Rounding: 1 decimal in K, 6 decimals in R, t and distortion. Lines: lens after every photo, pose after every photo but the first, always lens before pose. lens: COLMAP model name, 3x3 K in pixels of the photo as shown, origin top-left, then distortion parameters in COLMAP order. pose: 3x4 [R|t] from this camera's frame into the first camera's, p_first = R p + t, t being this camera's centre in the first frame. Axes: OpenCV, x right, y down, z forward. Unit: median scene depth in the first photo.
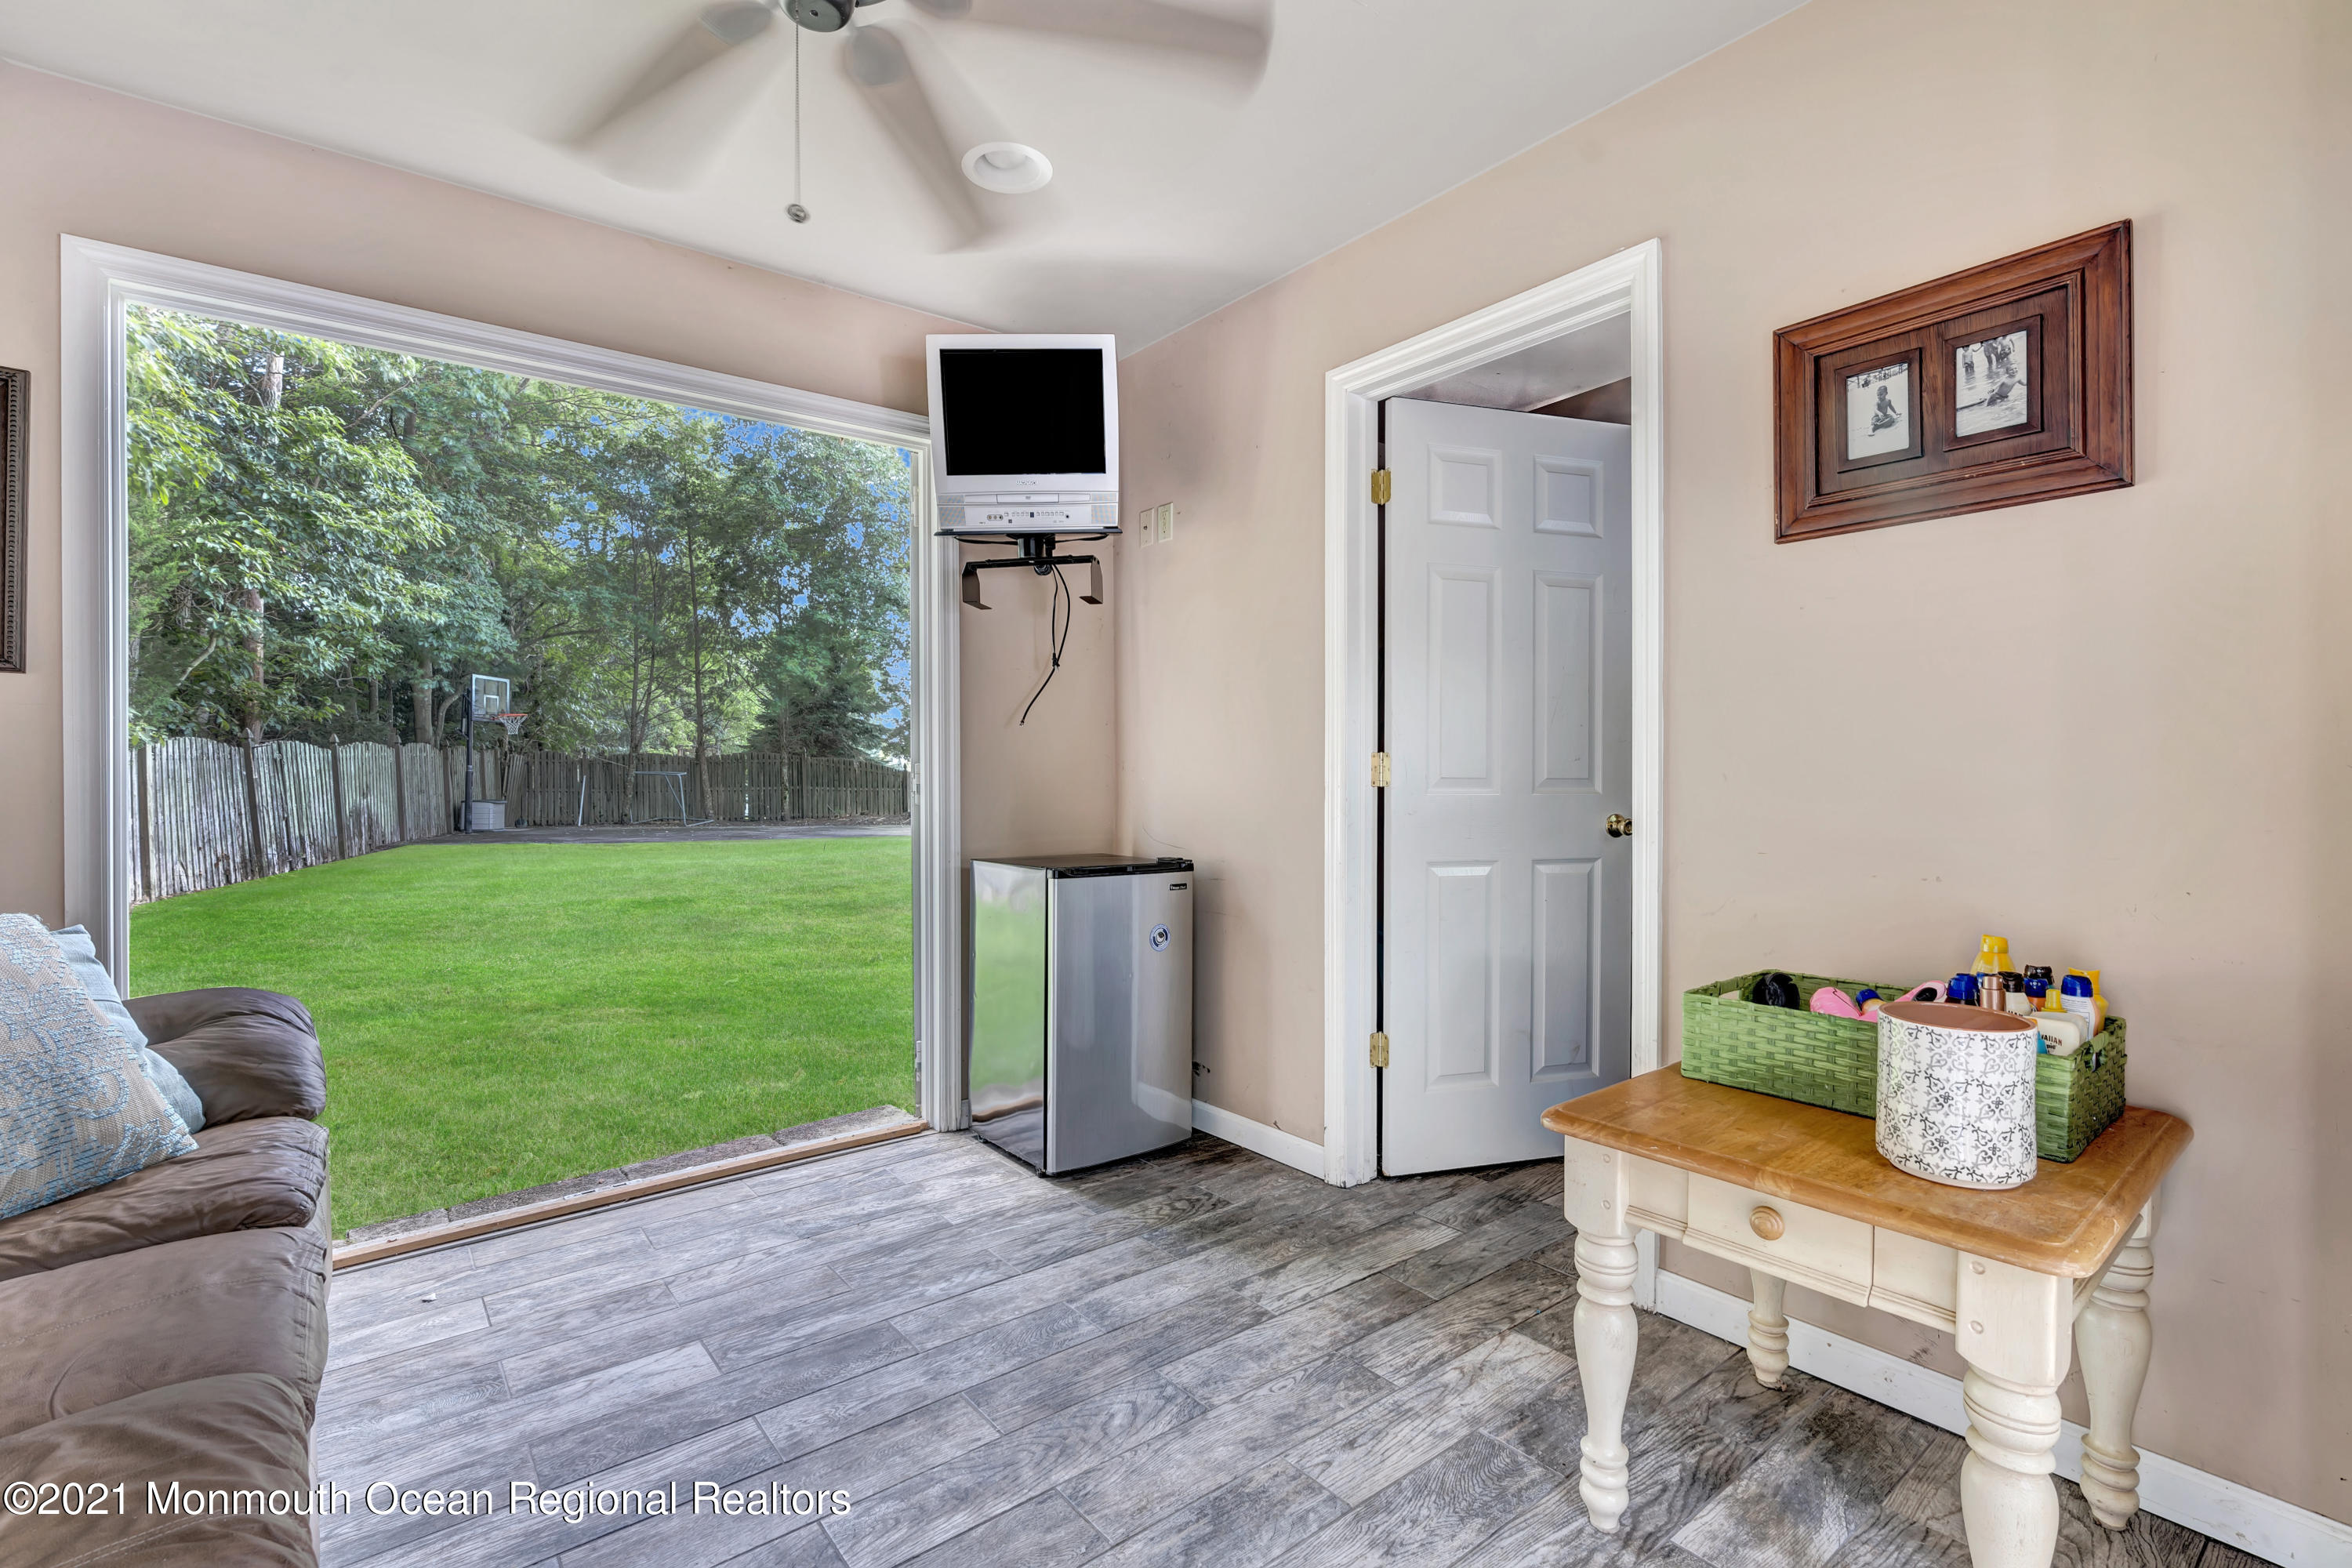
lens RADIAL K [[1069.5, 0, 1178.5], [0, 1069.5, 786.6], [0, 0, 1]] dist [-0.005425, 0.000096]
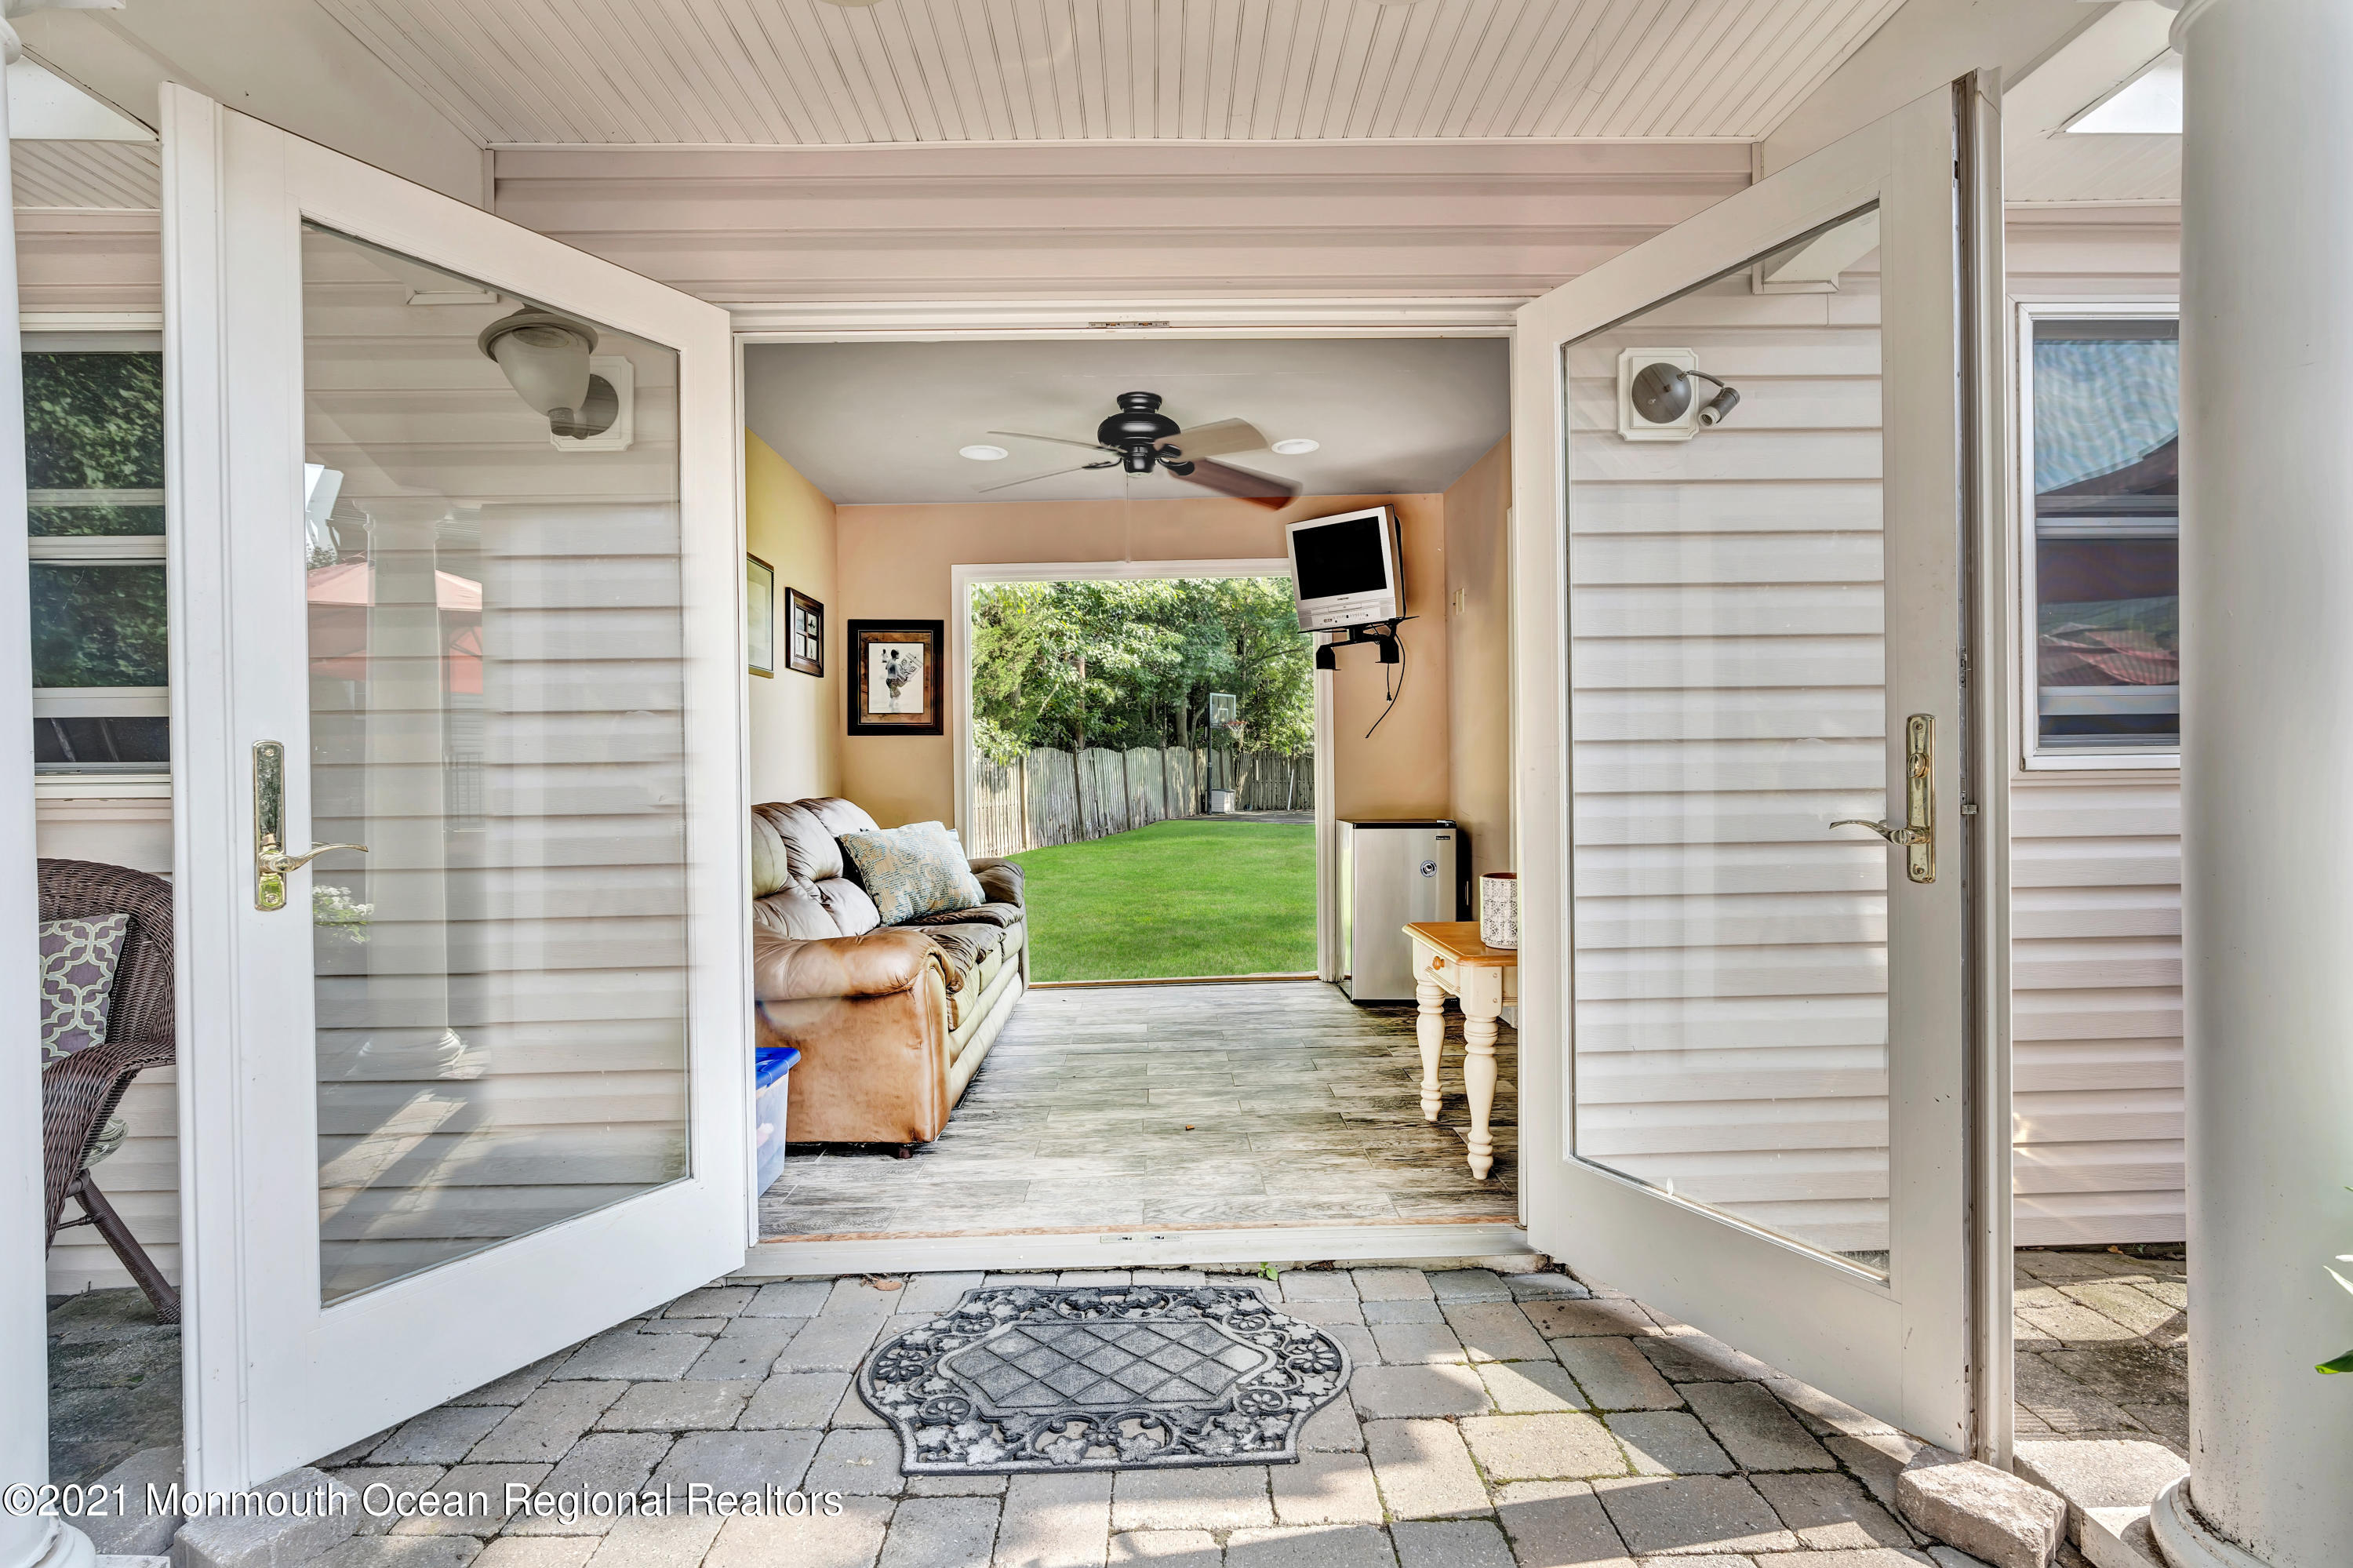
lens RADIAL K [[1070.0, 0, 1174.1], [0, 1070.0, 778.3], [0, 0, 1]] dist [-0.005425, 0.000096]
pose [[0.797039, -0.006373, -0.603894, 0.876858], [0.006980, 0.999975, -0.001340, 0.006415], [0.603887, -0.003147, 0.797064, -0.691589]]
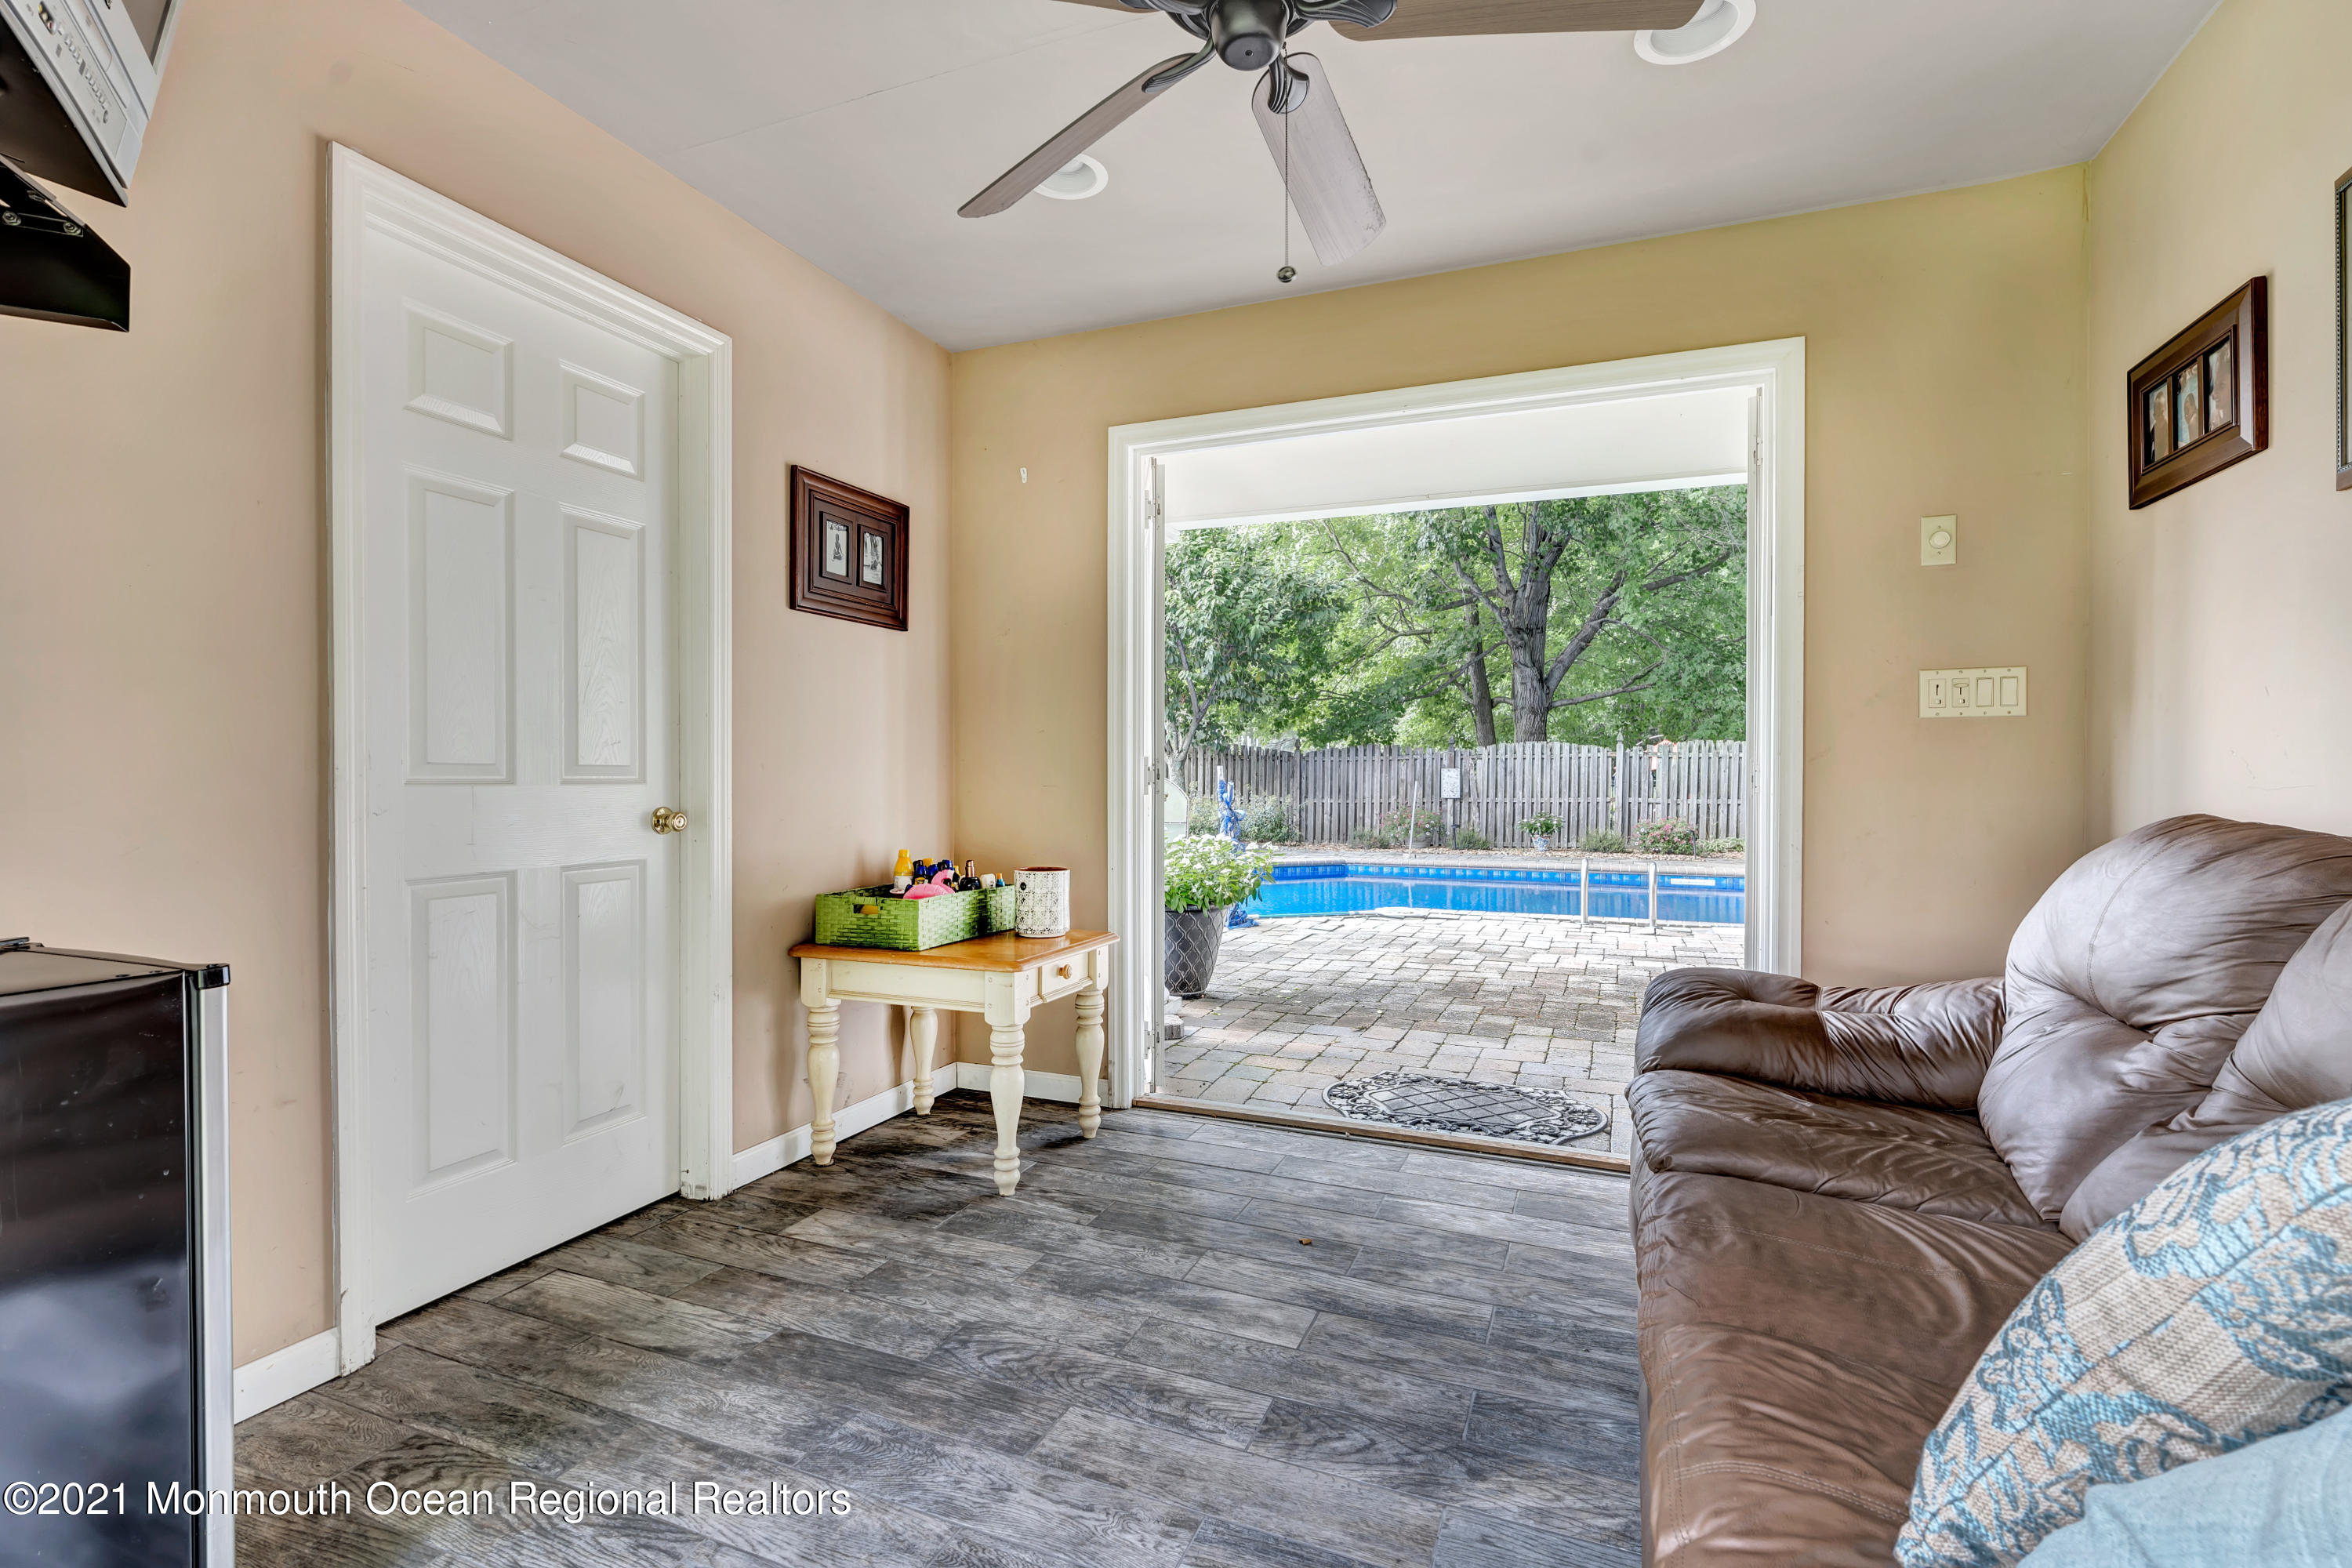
lens RADIAL K [[1069.5, 0, 1179.5], [0, 1069.5, 784.5], [0, 0, 1]] dist [-0.005425, 0.000096]
pose [[-0.491122, -0.005667, 0.871072, -0.862779], [0.005775, 0.999936, 0.009761, 0.003571], [-0.871071, 0.009824, -0.491058, 1.099208]]
